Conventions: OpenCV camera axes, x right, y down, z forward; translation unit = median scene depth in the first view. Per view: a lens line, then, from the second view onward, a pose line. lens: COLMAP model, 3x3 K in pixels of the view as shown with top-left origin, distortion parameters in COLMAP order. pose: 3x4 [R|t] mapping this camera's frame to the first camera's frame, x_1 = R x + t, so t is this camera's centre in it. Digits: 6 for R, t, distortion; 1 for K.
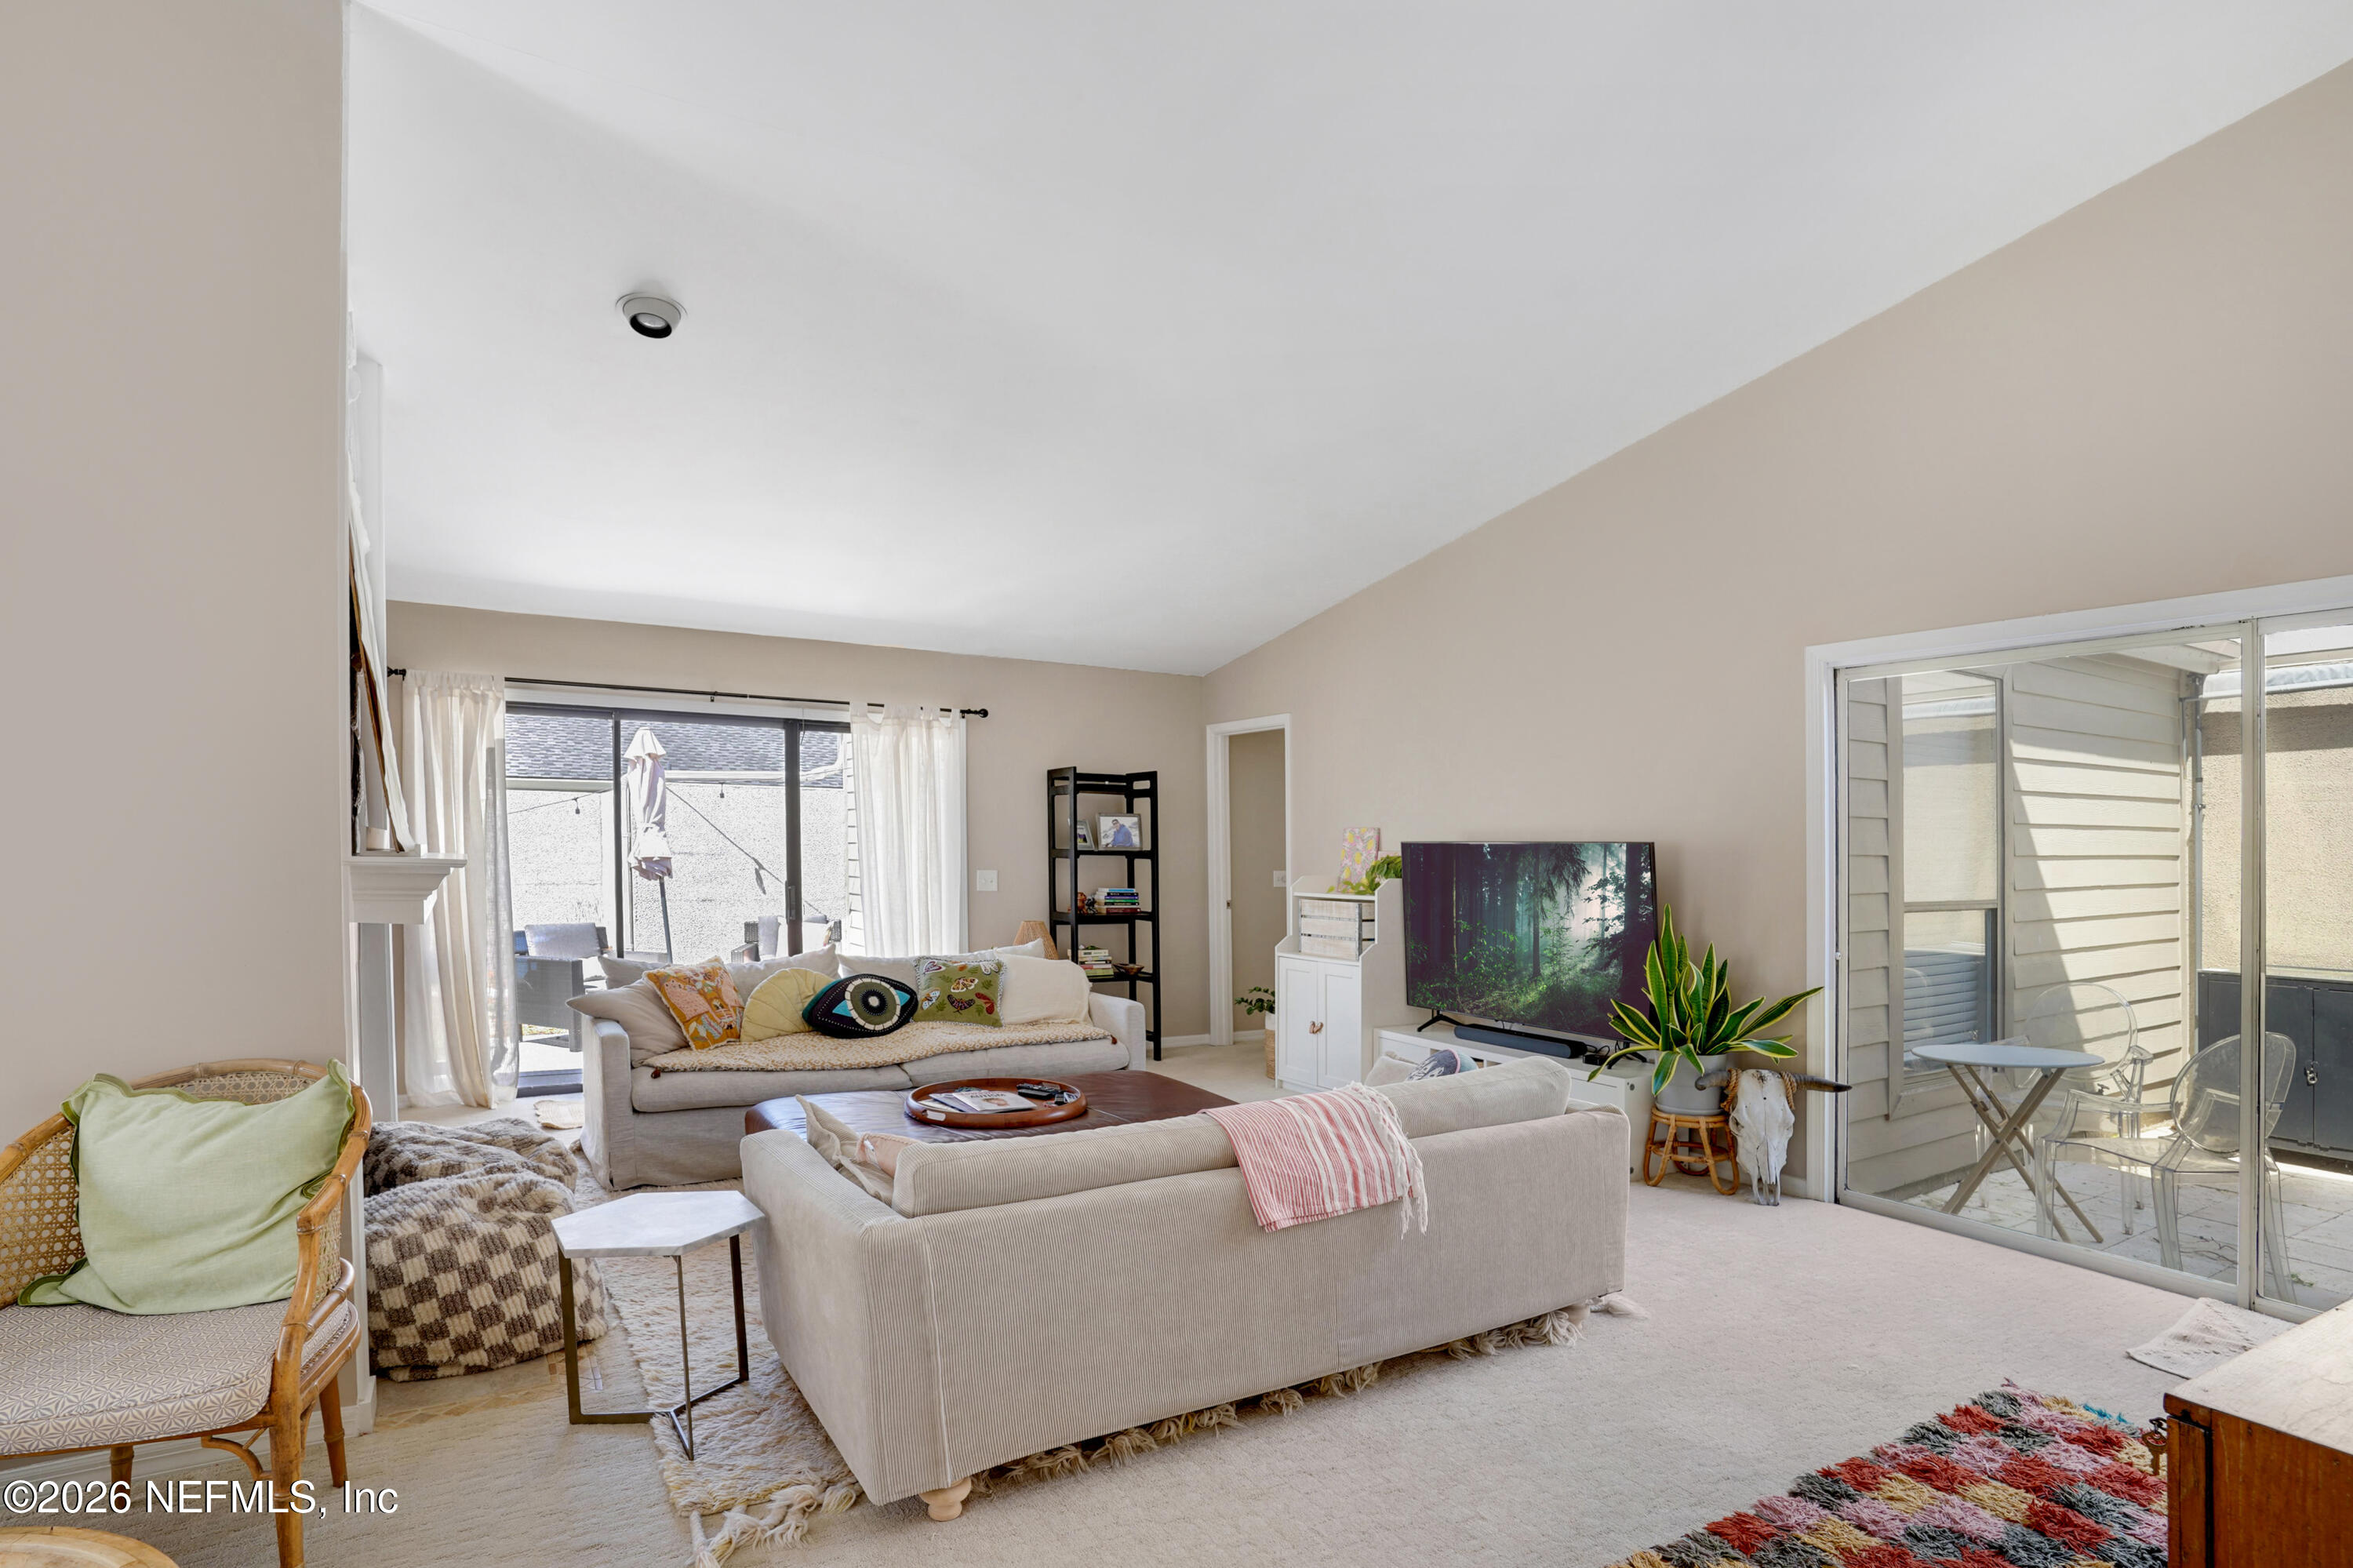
lens RADIAL K [[1207.4, 0, 1135.4], [0, 1207.4, 850.1], [0, 0, 1]] dist [-0.039722, 0.001148]
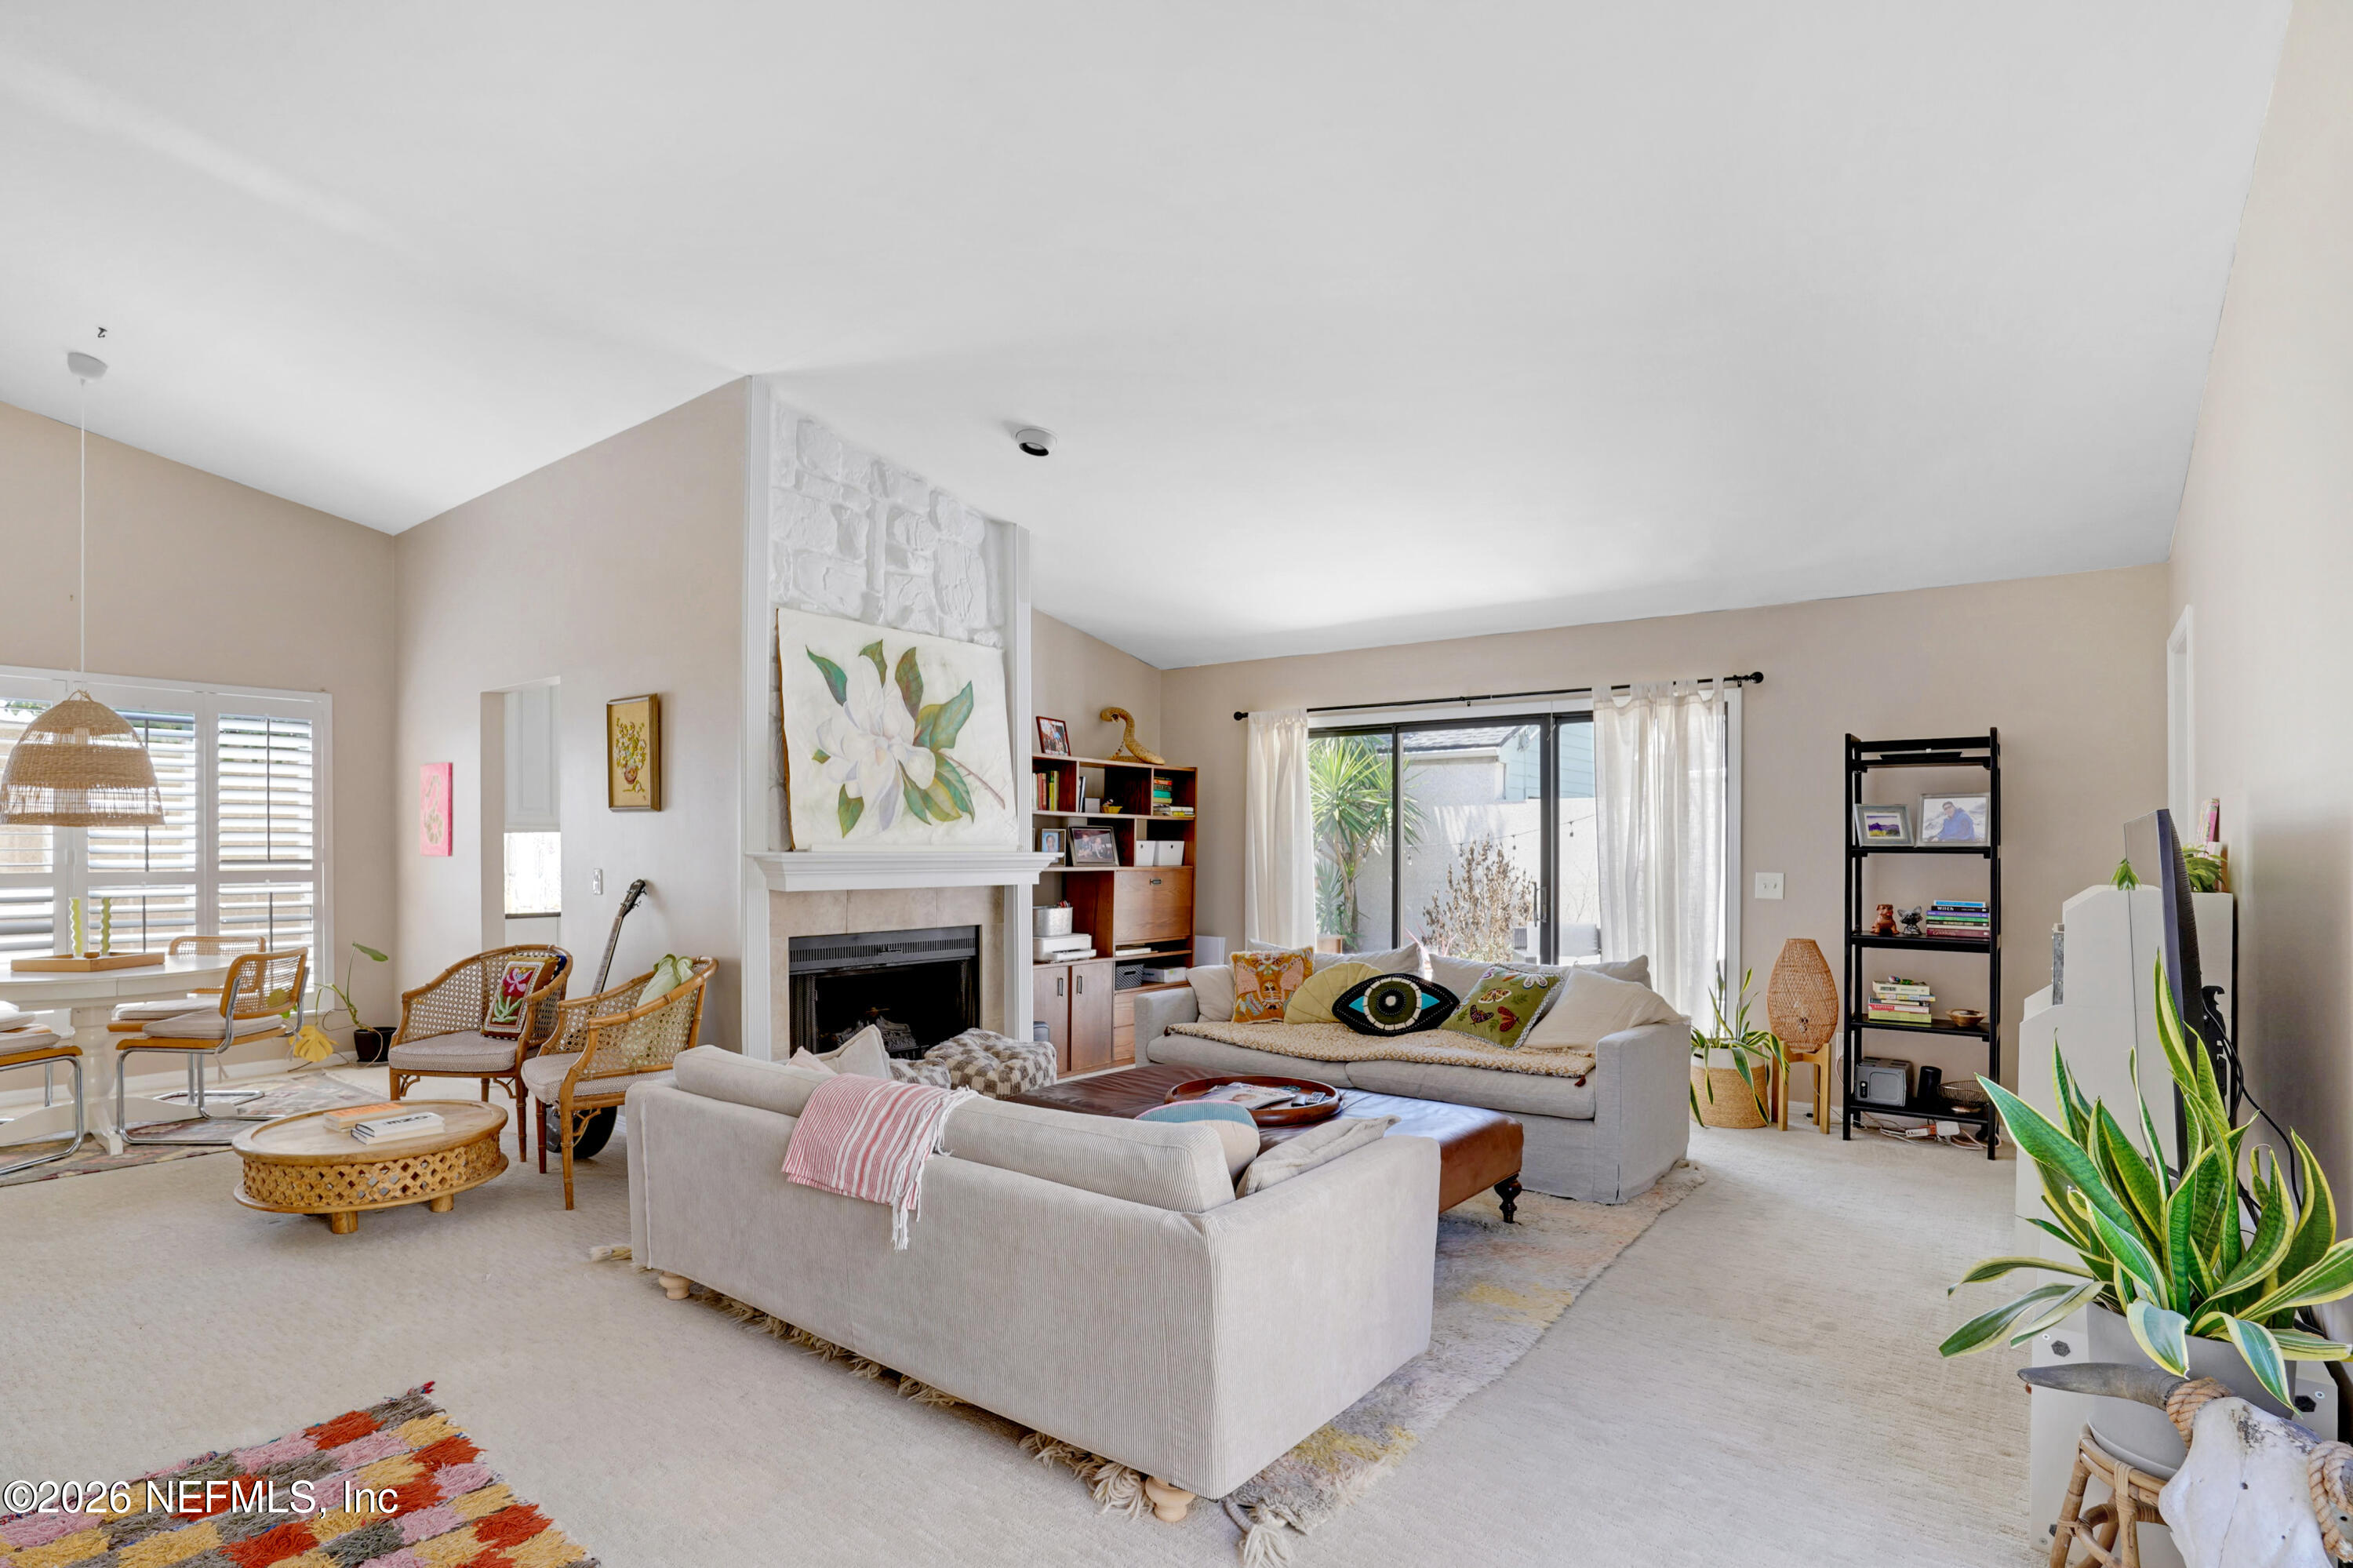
lens RADIAL K [[1207.4, 0, 1135.4], [0, 1207.4, 850.1], [0, 0, 1]] dist [-0.039722, 0.001148]
pose [[0.372806, -0.011330, -0.927840, 0.552261], [-0.000694, 0.999922, -0.012489, 0.013599], [0.927909, 0.005300, 0.372769, 0.395039]]
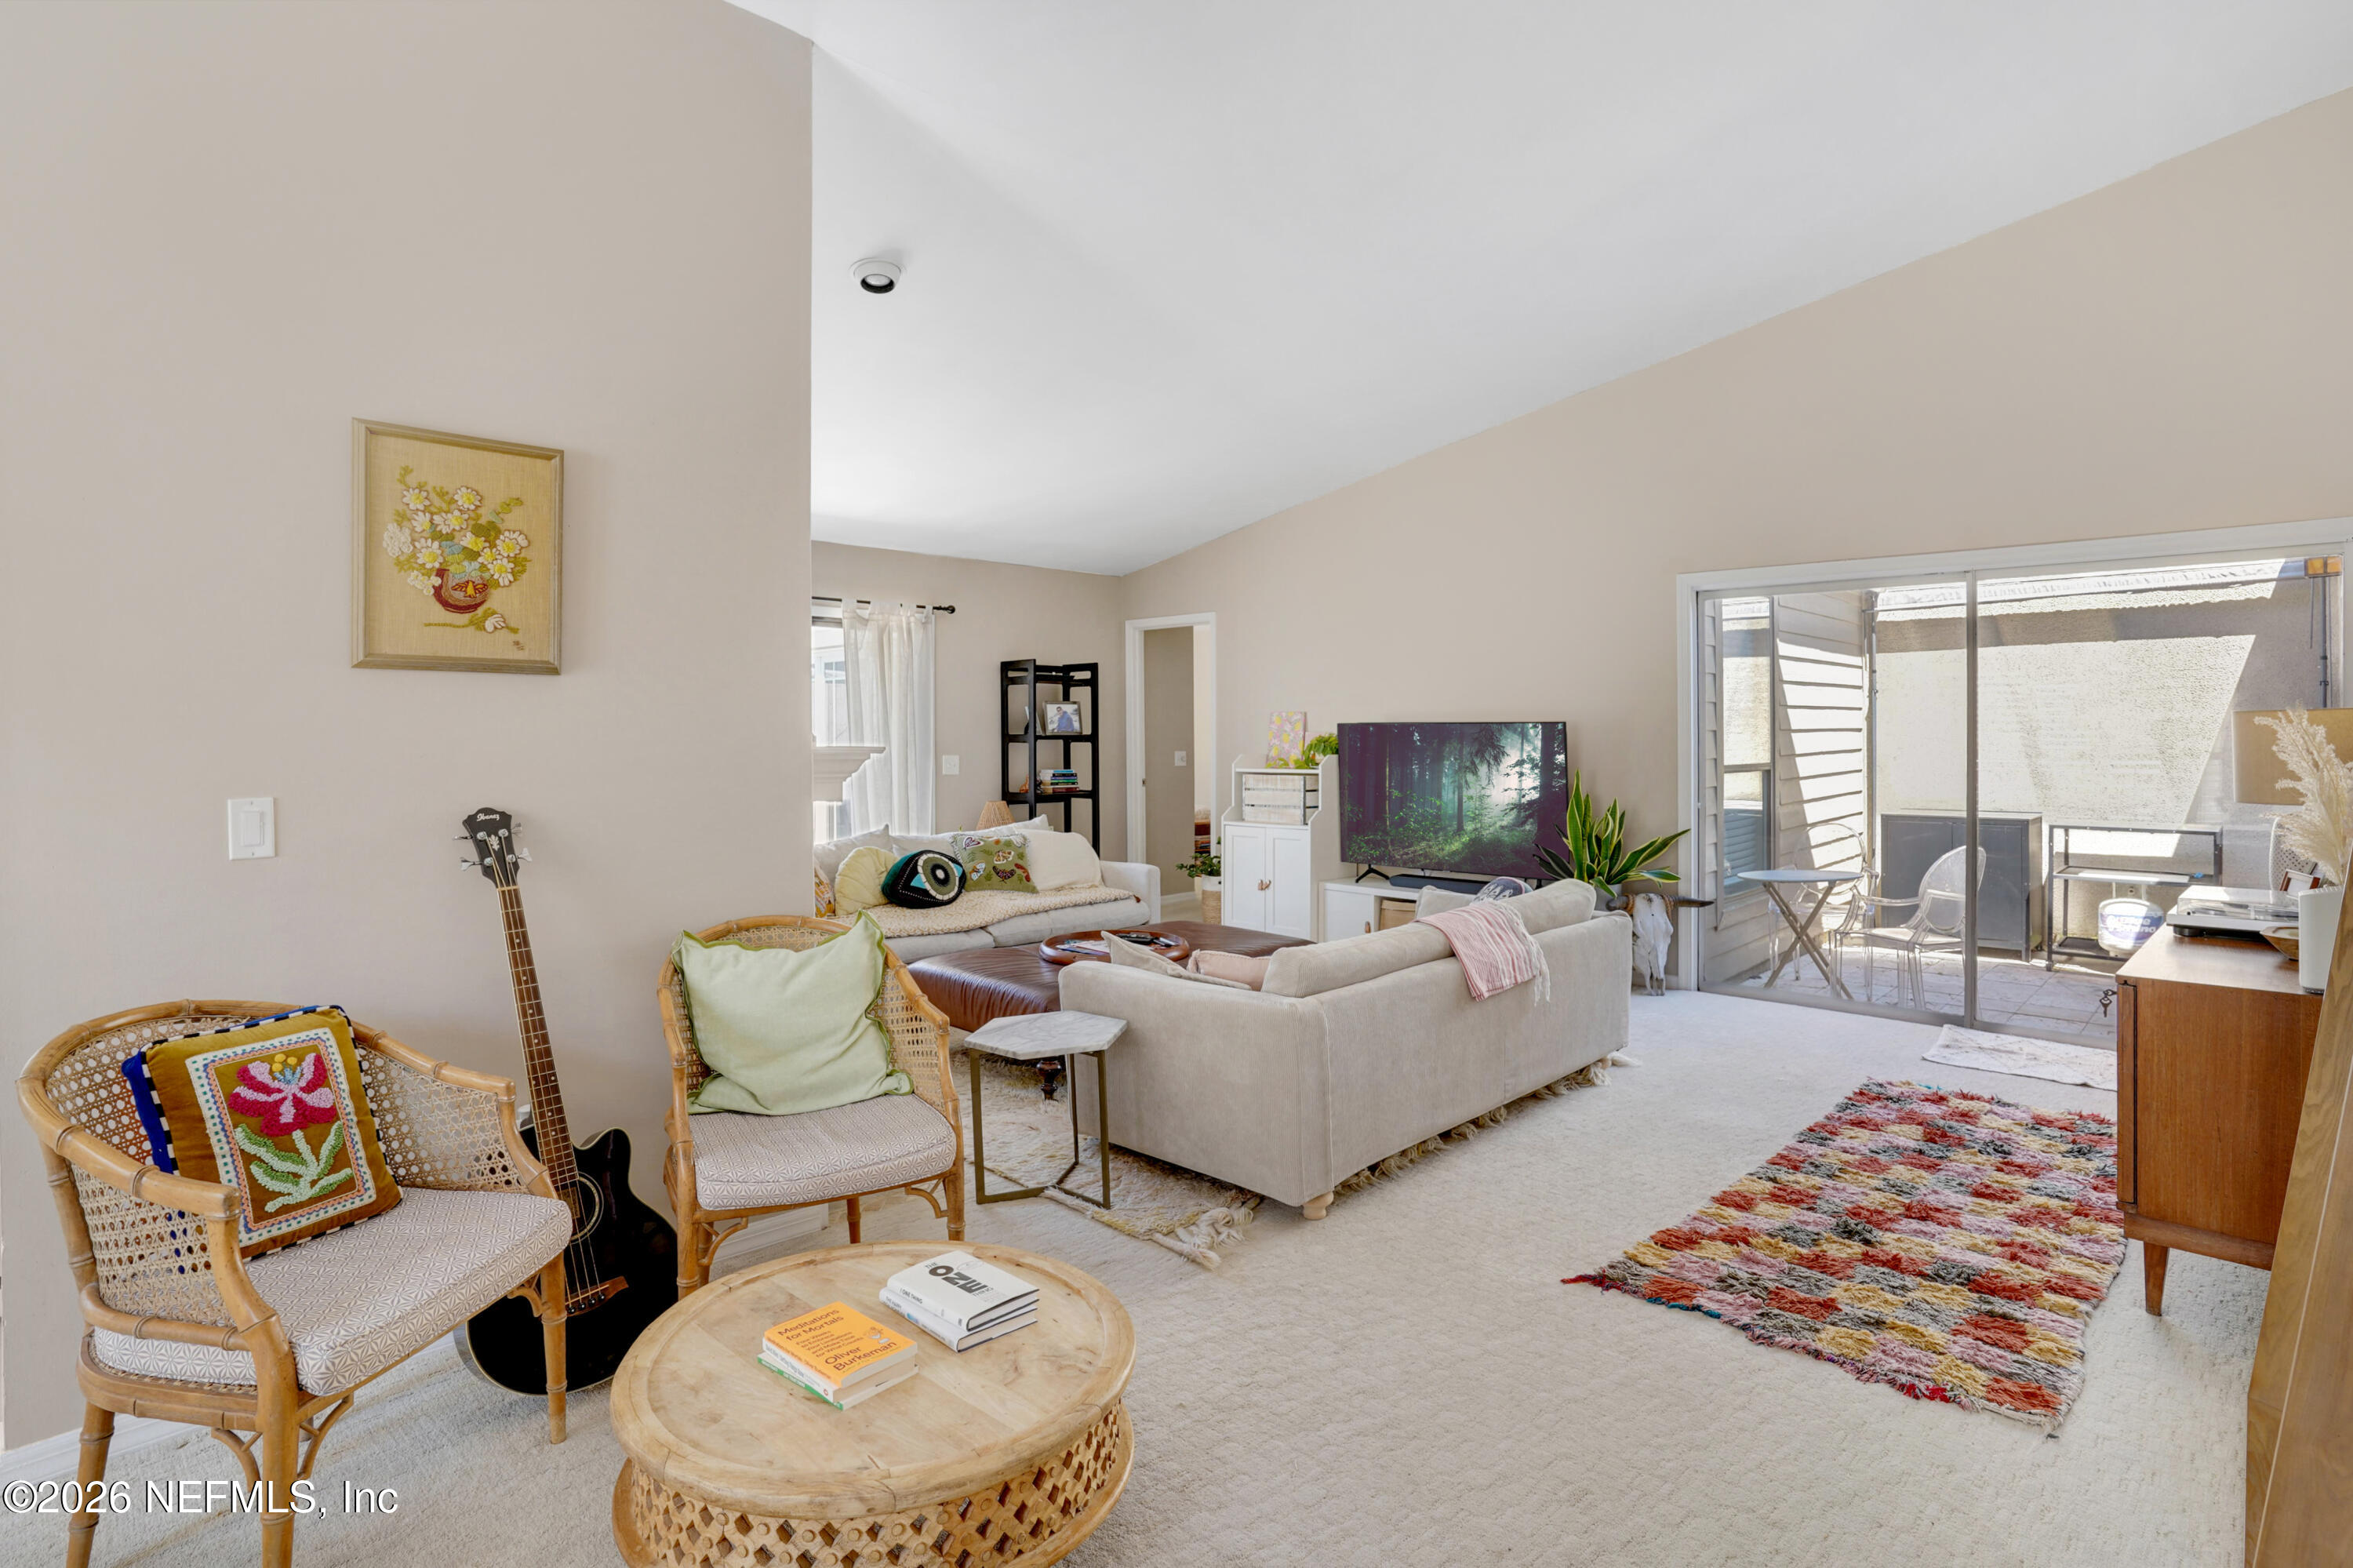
lens RADIAL K [[1259.3, 0, 1112.9], [0, 1259.3, 730.4], [0, 0, 1]] dist [-0.080506, -0.000064]
pose [[0.966814, -0.012645, 0.255167, -0.327284], [0.013378, 0.999910, -0.001139, -0.002423], [-0.255130, 0.004515, 0.966896, -0.145337]]
